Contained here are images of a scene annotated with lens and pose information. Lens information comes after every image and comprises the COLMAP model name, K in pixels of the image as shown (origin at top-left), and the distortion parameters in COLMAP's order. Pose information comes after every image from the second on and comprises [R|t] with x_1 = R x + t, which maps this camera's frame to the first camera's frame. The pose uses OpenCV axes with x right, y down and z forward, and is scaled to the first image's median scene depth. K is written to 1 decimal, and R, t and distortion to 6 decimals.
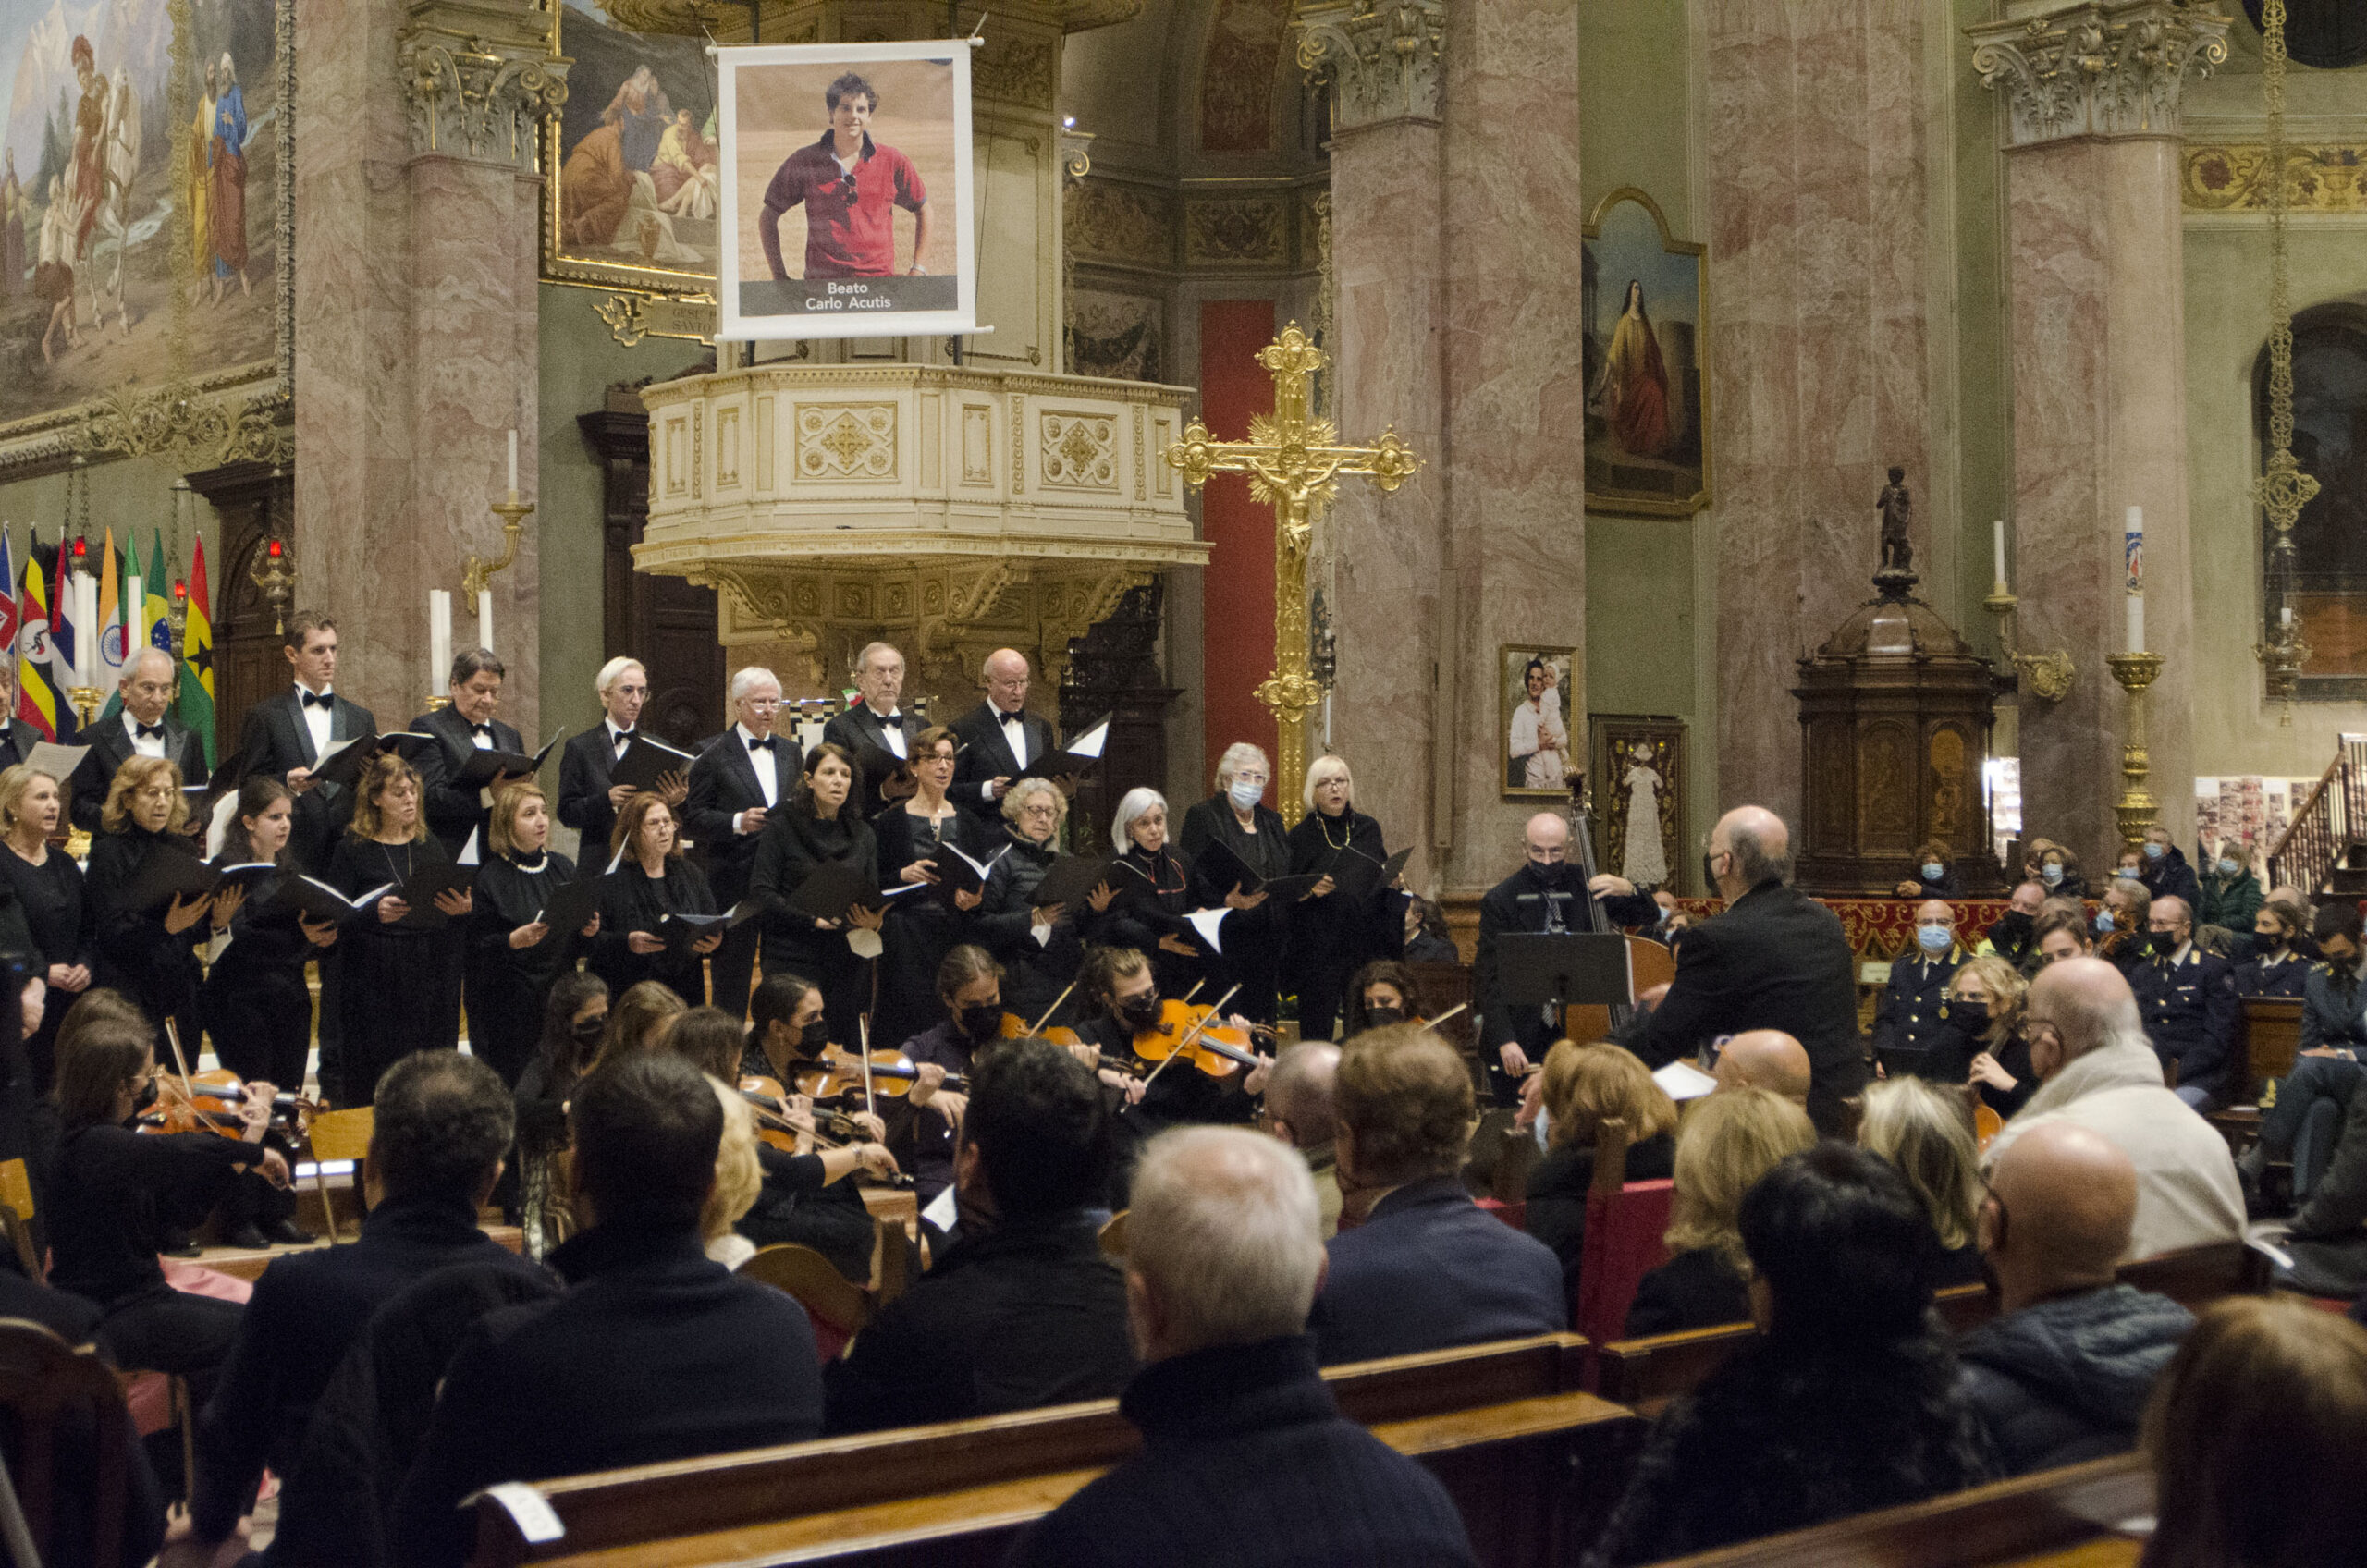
lens RADIAL K [[3403.3, 0, 1165.2], [0, 3403.3, 736.0], [0, 0, 1]] dist [-0.066459, 0.057666]
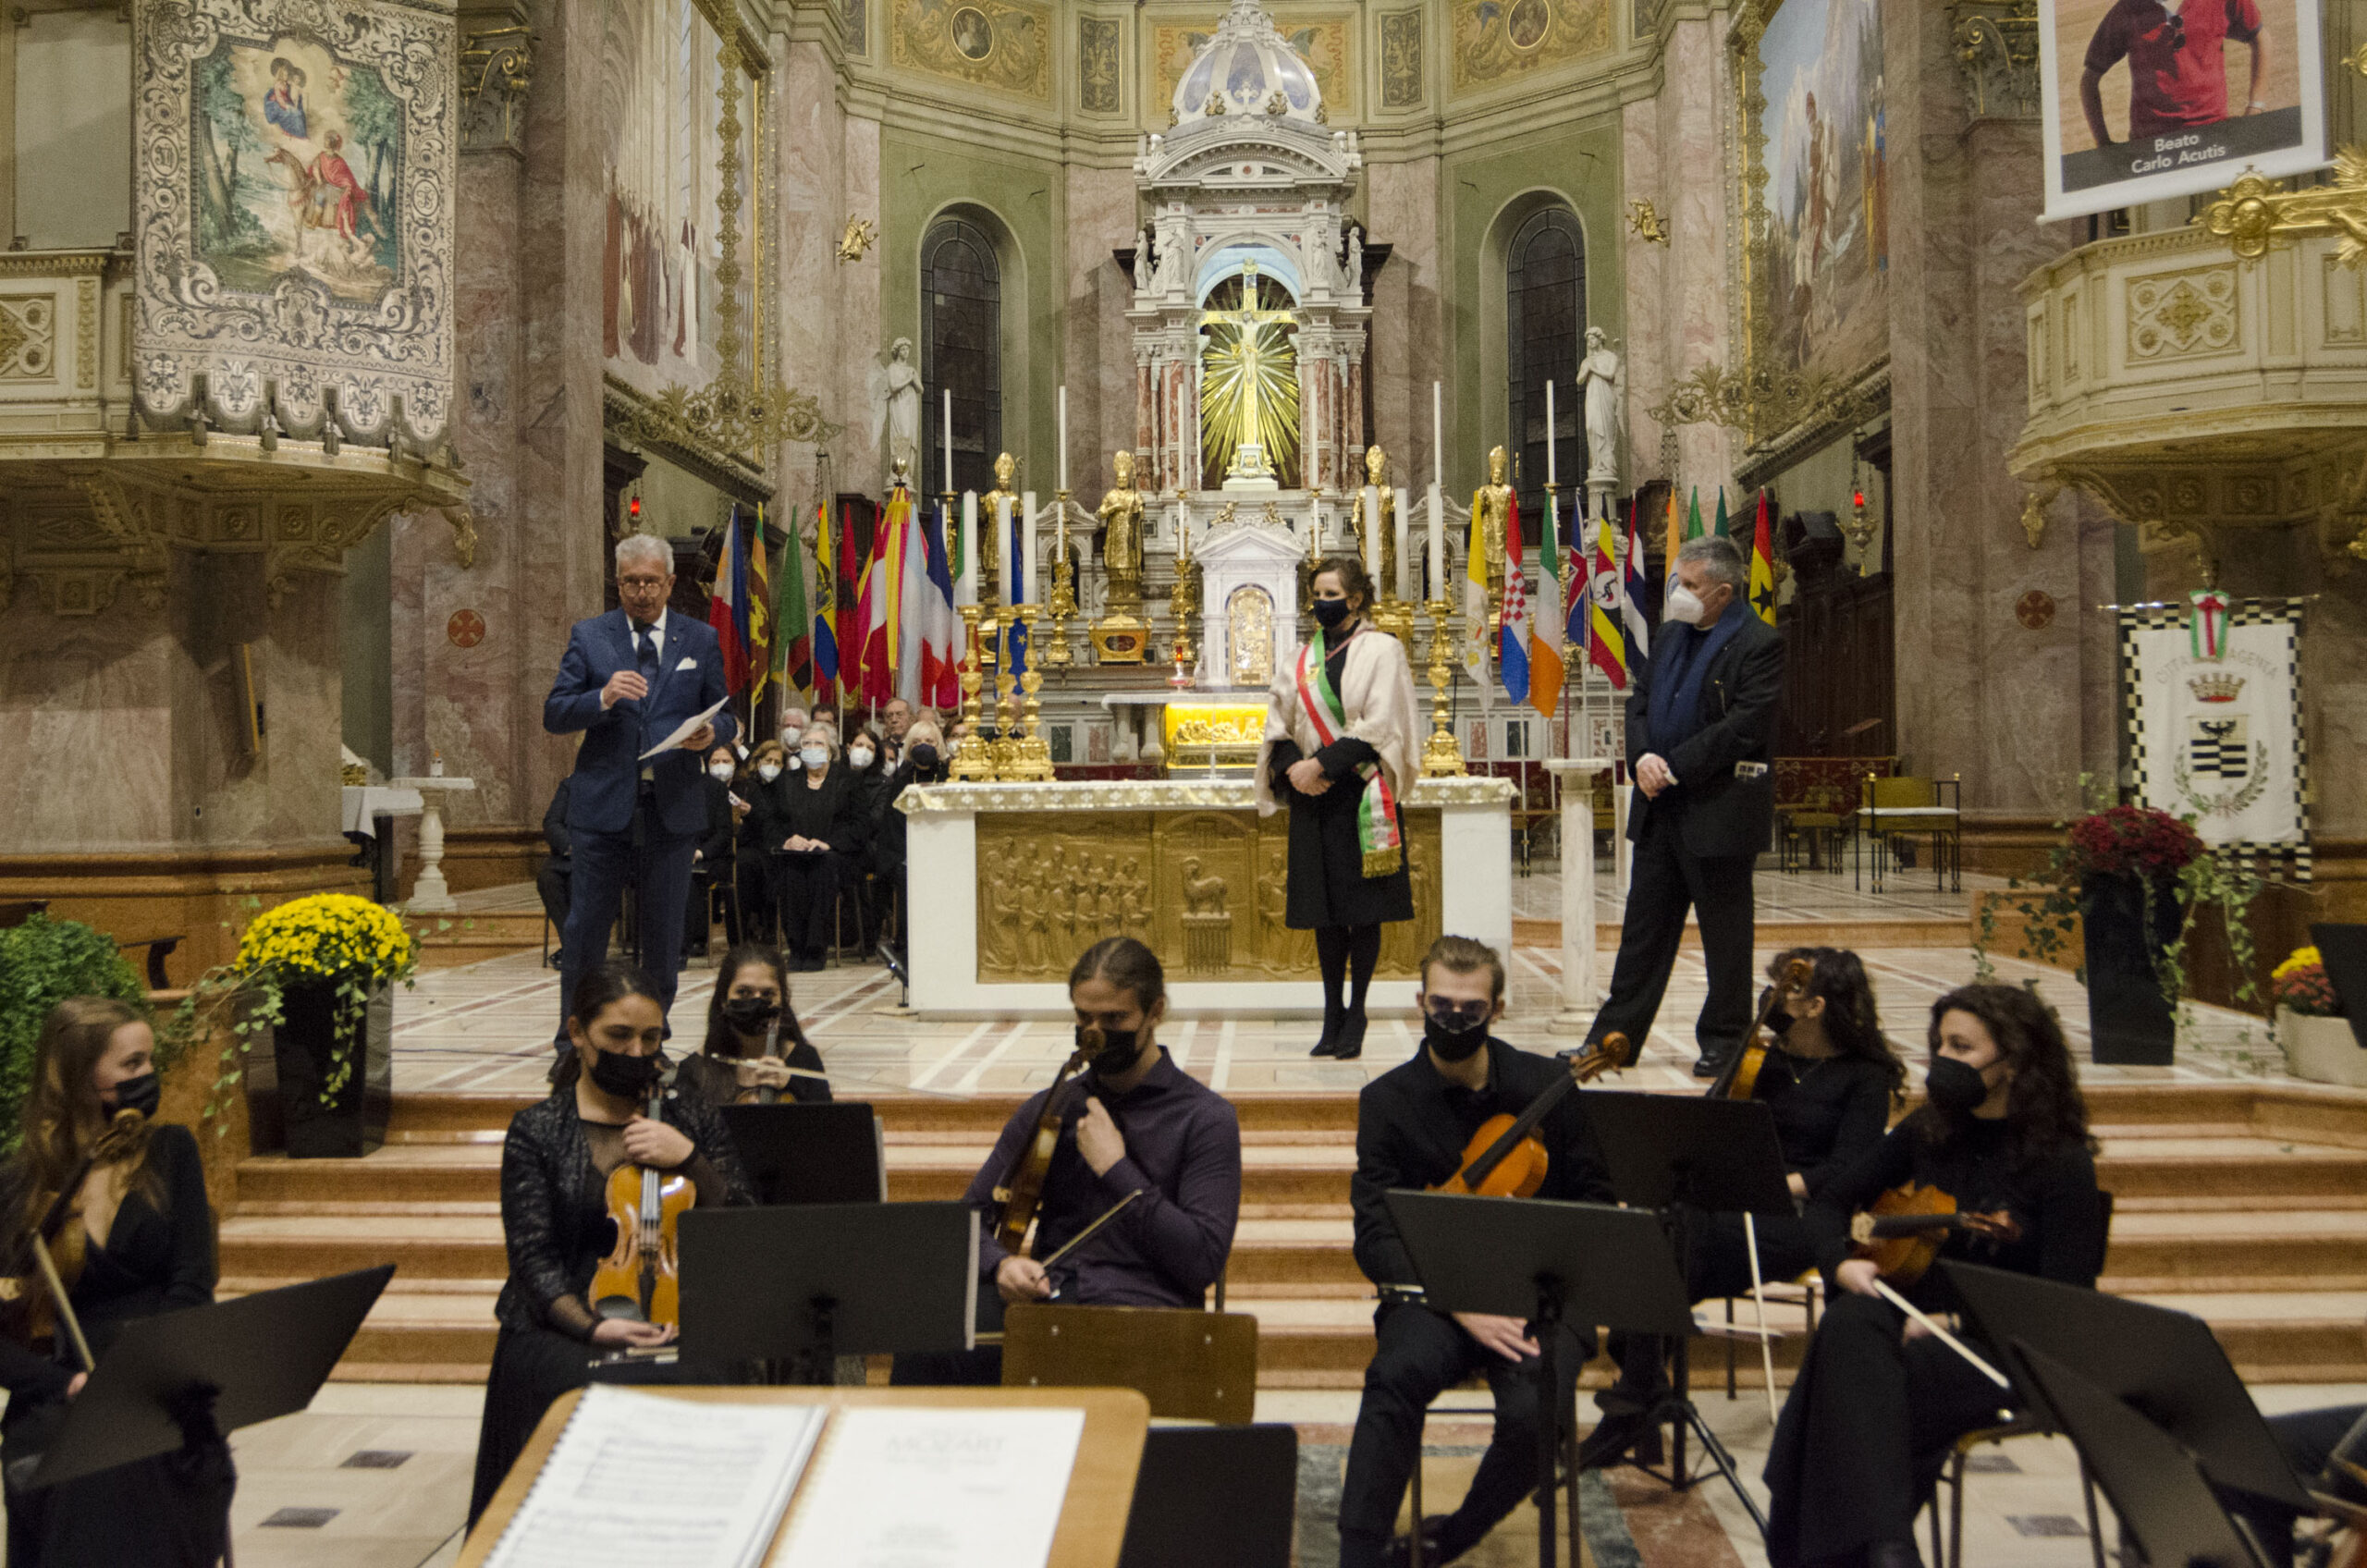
lens RADIAL K [[2360.5, 0, 1162.5], [0, 2360.5, 733.8], [0, 0, 1]] dist [-0.093663, 0.061734]
pose [[0.716745, -0.010019, -0.697263, 0.125458], [0.022551, 0.999707, 0.008817, 0.011346], [0.696970, -0.022044, 0.716761, 0.339797]]
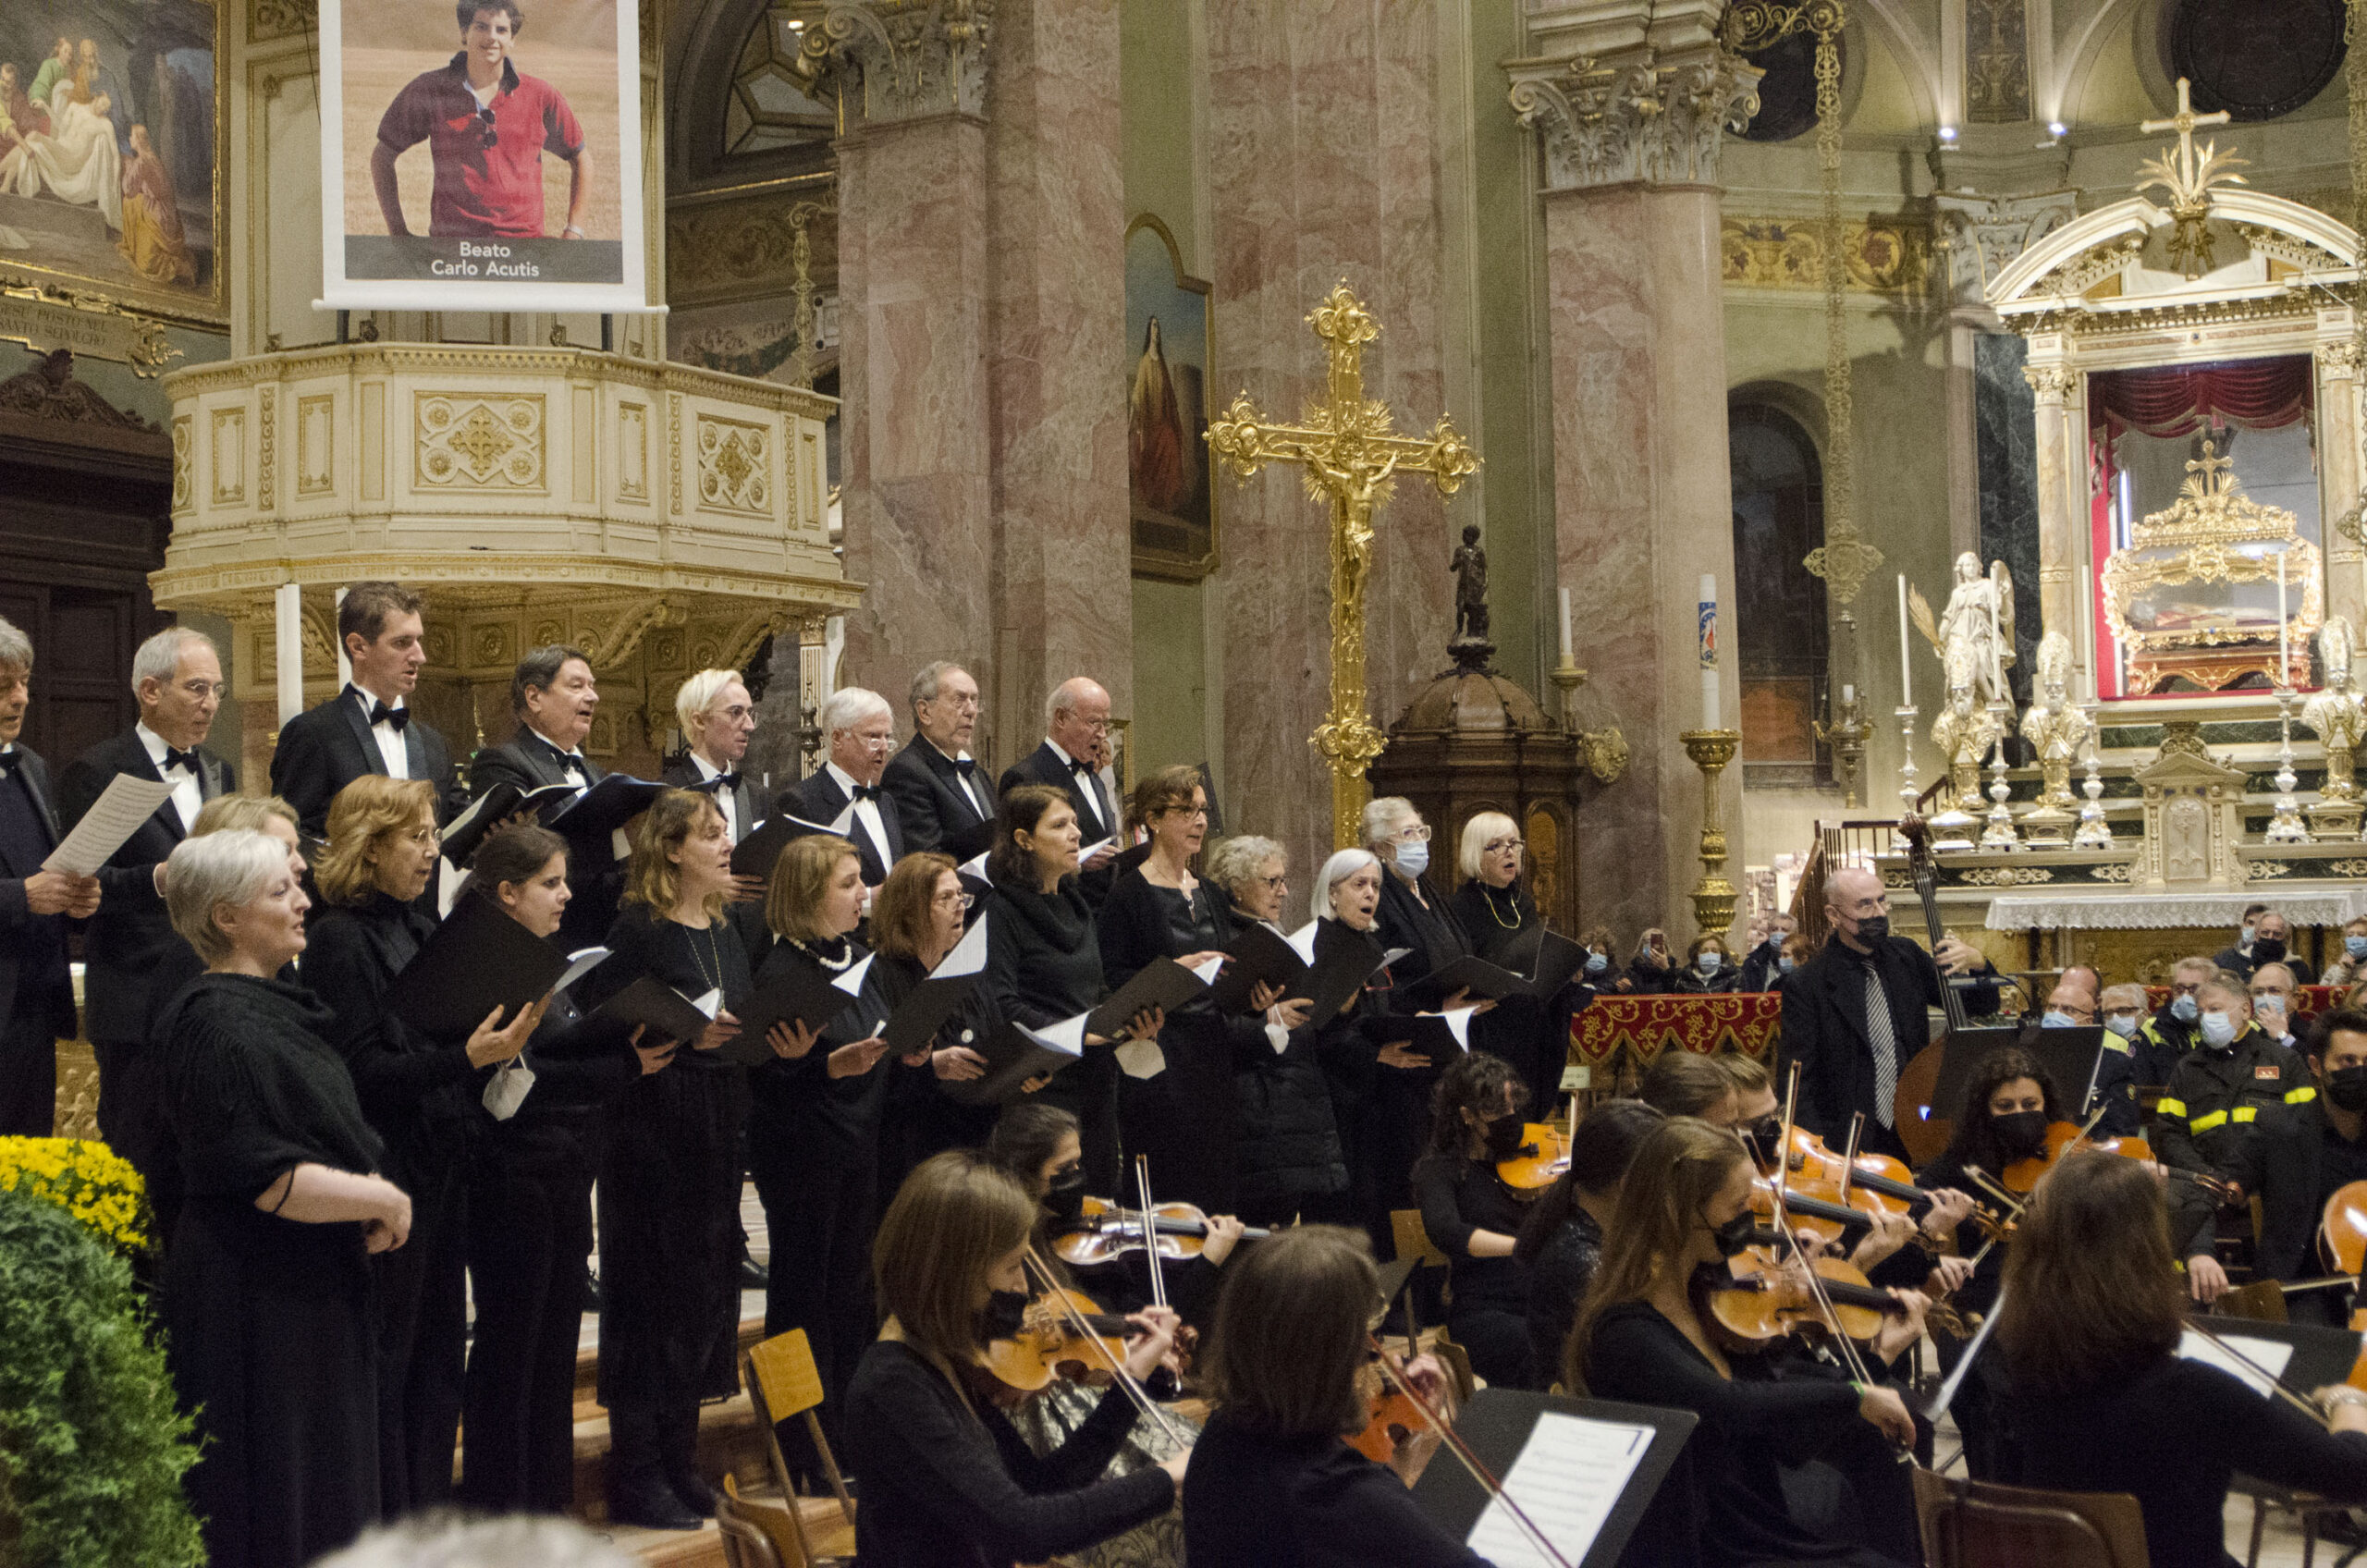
lens RADIAL K [[3403.3, 0, 1165.2], [0, 3403.3, 736.0], [0, 0, 1]] dist [-0.066459, 0.057666]
pose [[0.943934, 0.007264, 0.330053, -0.186017], [0.004218, 0.999411, -0.034060, 0.009348], [-0.330106, 0.033543, 0.943348, 0.180345]]
